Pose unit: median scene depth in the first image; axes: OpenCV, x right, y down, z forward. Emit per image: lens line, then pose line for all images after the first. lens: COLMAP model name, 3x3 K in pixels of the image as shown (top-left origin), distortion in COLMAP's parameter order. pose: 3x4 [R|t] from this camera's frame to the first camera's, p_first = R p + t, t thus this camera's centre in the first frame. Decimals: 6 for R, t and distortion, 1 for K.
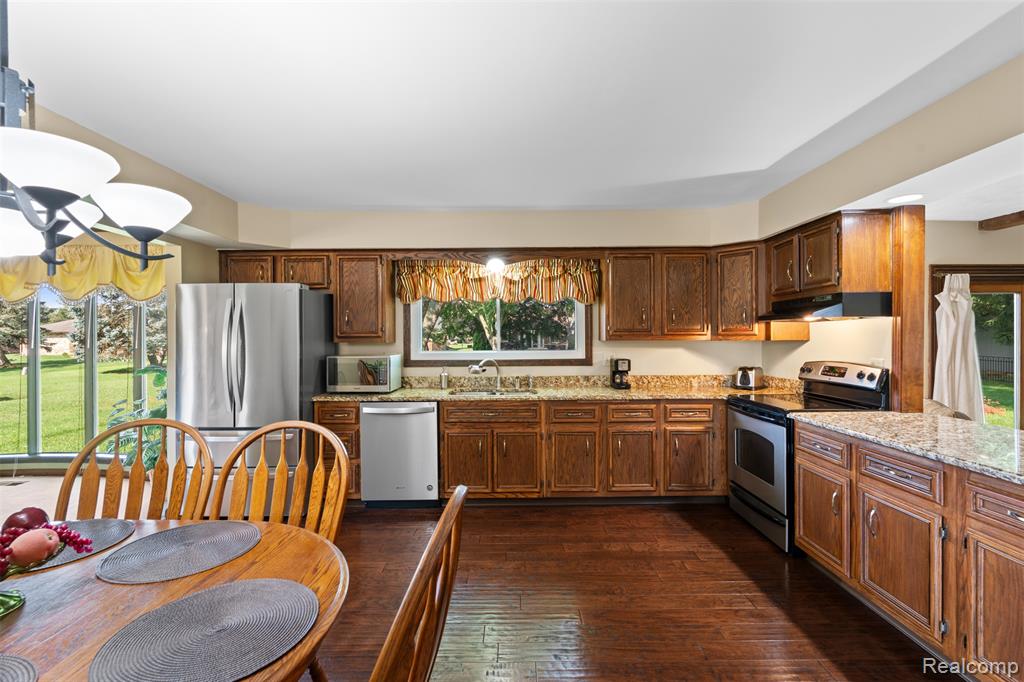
lens RADIAL K [[417.7, 0, 489.6], [0, 417.7, 348.1], [0, 0, 1]] dist [-0.009642, 0.000104]
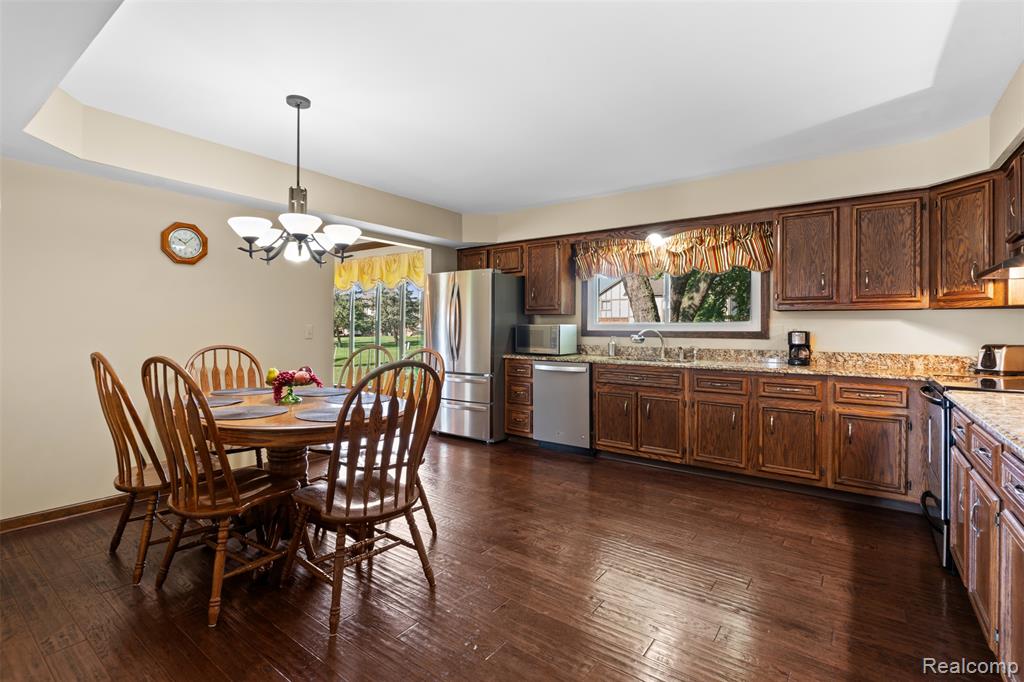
lens RADIAL K [[449.2, 0, 524.5], [0, 449.2, 342.4], [0, 0, 1]] dist [0.000810, 0.000290]
pose [[0.825642, 0.027094, -0.563543, 0.411904], [-0.021685, 0.999632, 0.016290, 0.051539], [0.563777, -0.001229, 0.825926, -0.126958]]
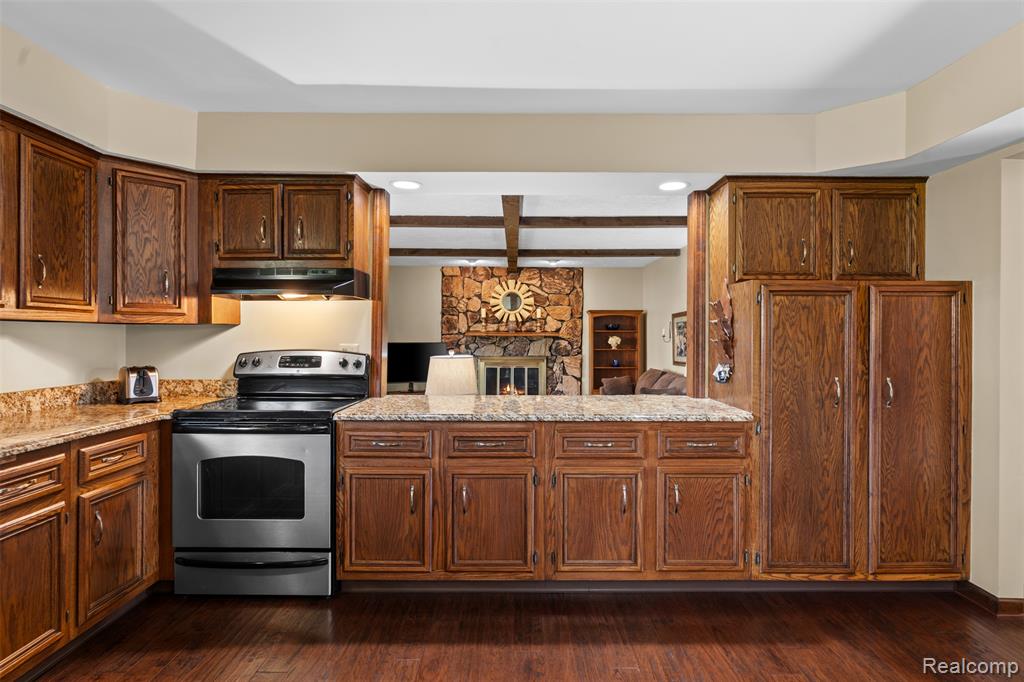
lens RADIAL K [[550.5, 0, 524.3], [0, 550.5, 336.2], [0, 0, 1]] dist [-0.002579, -0.000881]
pose [[-0.034119, 0.002524, 0.999415, -0.240580], [0.015107, 0.999884, -0.002009, 0.011806], [-0.999304, 0.015030, -0.034153, 0.495248]]
